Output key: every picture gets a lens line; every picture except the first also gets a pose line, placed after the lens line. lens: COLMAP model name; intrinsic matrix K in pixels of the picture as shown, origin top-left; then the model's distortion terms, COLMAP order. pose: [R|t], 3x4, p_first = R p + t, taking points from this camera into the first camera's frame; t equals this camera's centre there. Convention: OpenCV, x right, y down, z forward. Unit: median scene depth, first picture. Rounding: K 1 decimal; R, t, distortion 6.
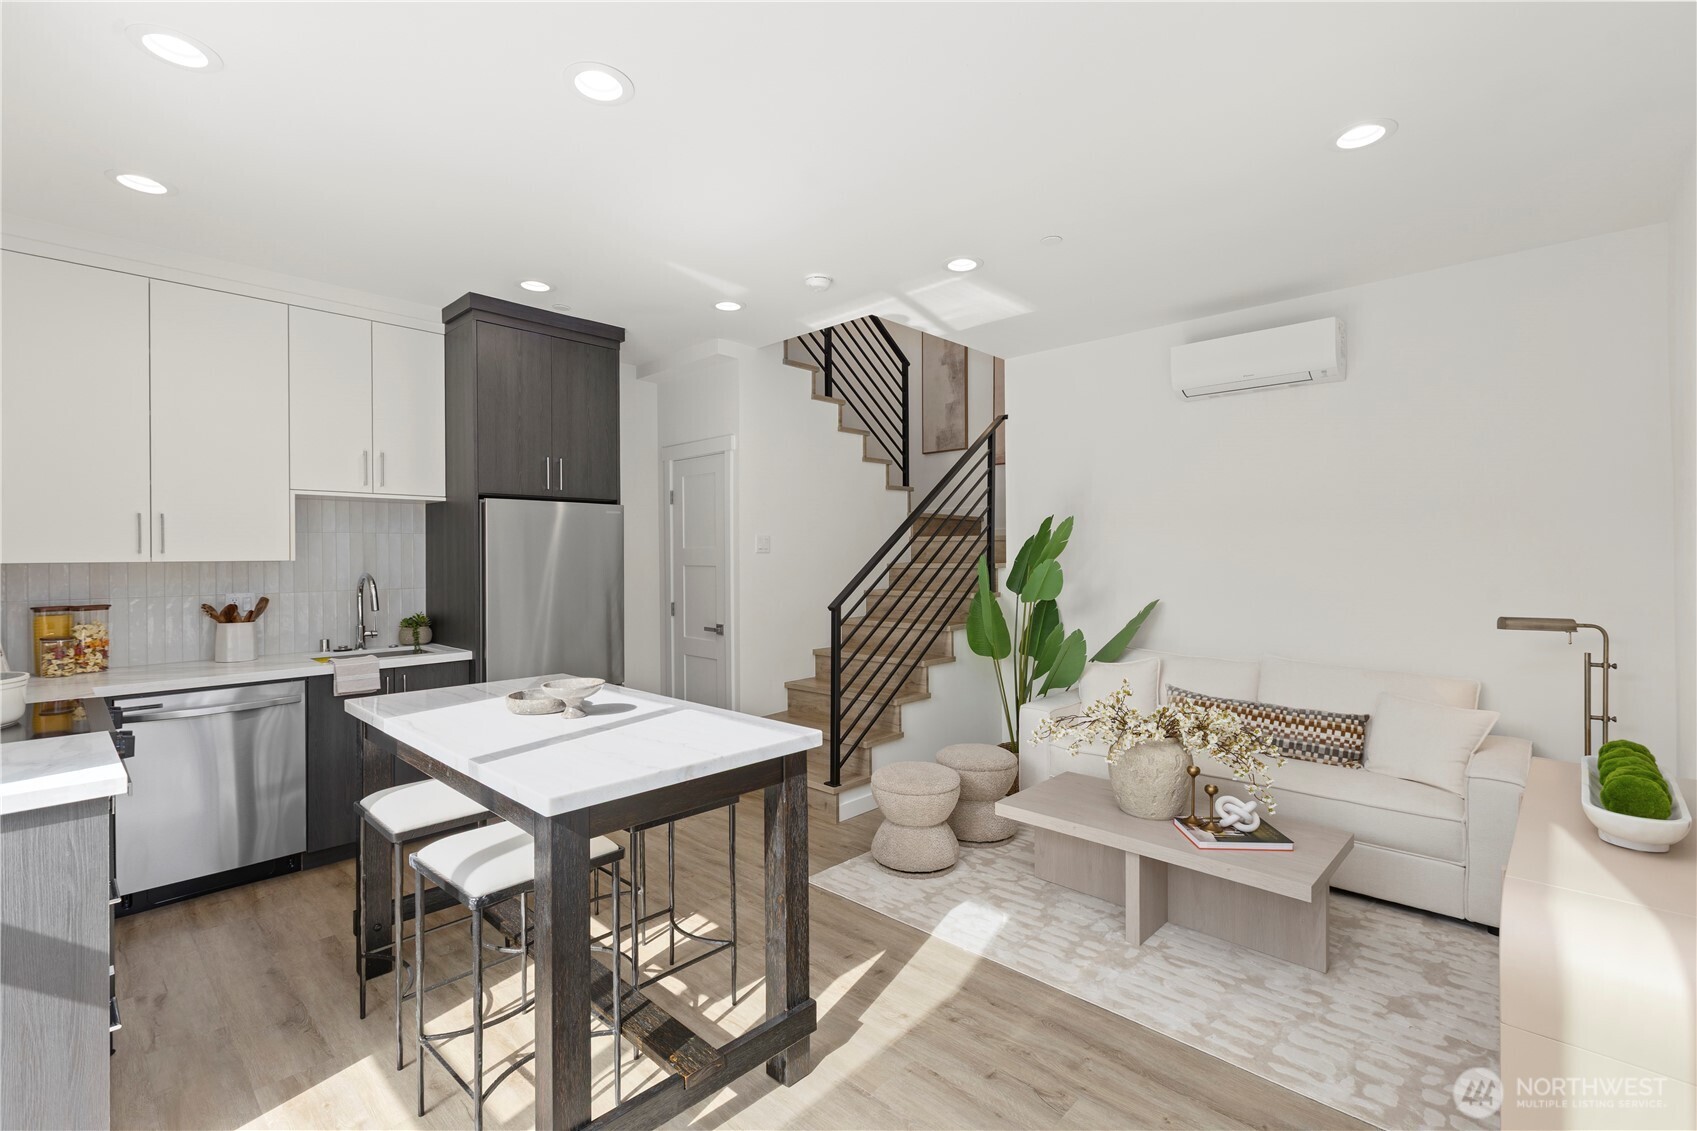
lens RADIAL K [[761.6, 0, 847.7], [0, 761.6, 554.1], [0, 0, 1]] dist [0.001102, -0.000266]
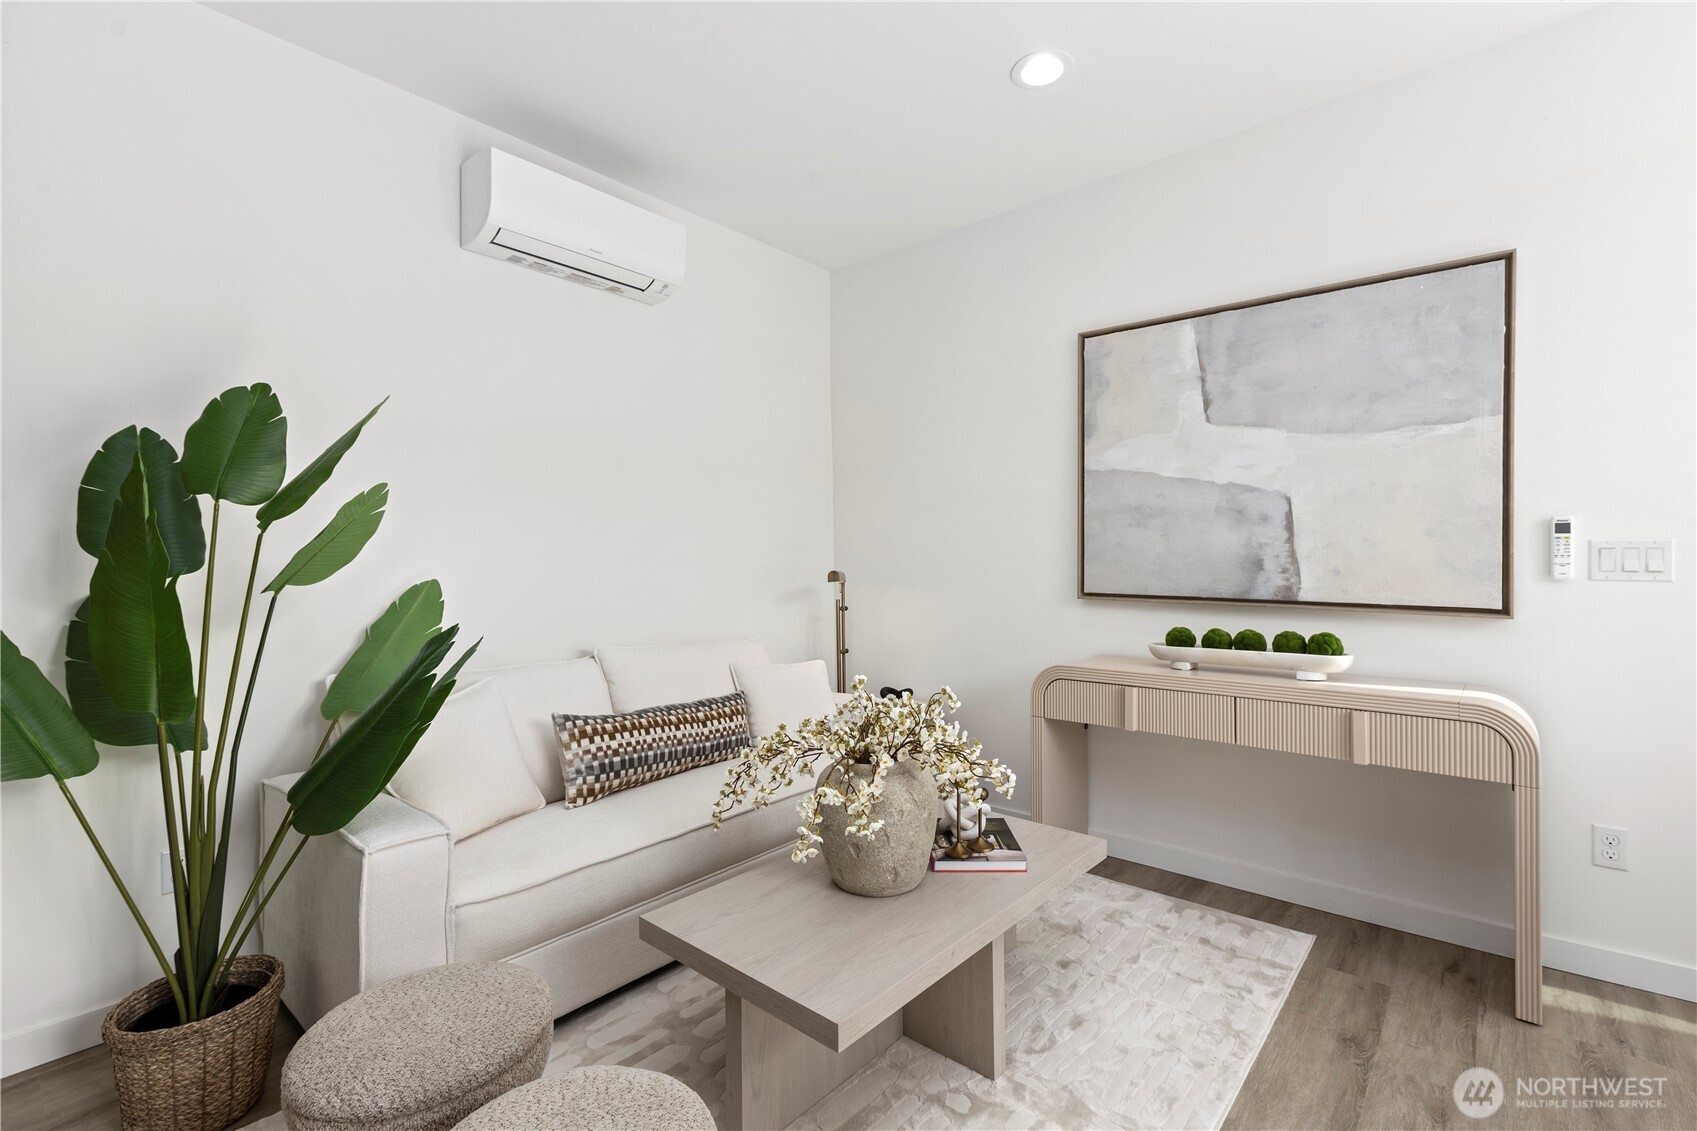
lens RADIAL K [[761.6, 0, 852.8], [0, 761.6, 550.7], [0, 0, 1]] dist [0.001102, -0.000266]
pose [[-0.055989, 0.022753, 0.998172, -0.215383], [0.015585, 0.999638, -0.021913, 0.072572], [-0.998310, 0.014329, -0.056324, 0.961452]]
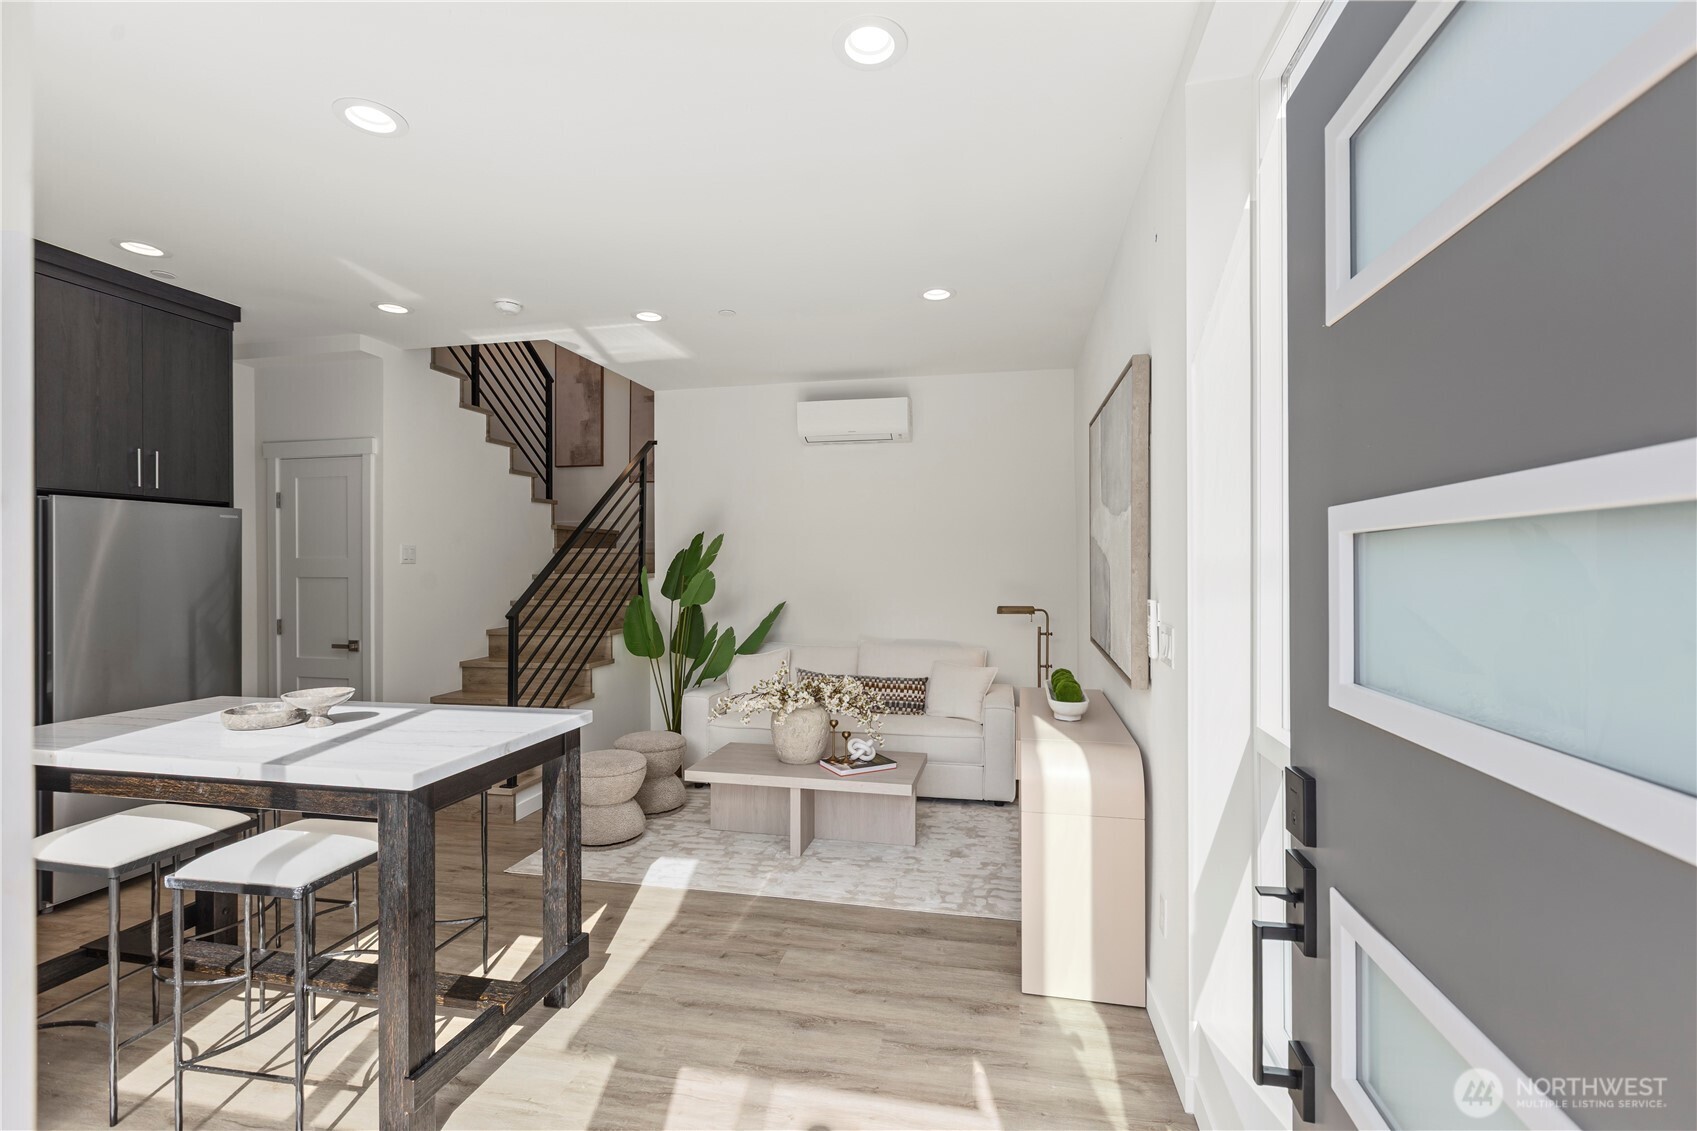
lens RADIAL K [[761.6, 0, 853.5], [0, 761.6, 567.5], [0, 0, 1]] dist [0.001102, -0.000266]
pose [[0.850640, 0.001233, 0.525747, -0.203682], [-0.002397, 0.999996, 0.001532, 0.000898], [-0.525742, -0.002563, 0.850640, -0.160680]]
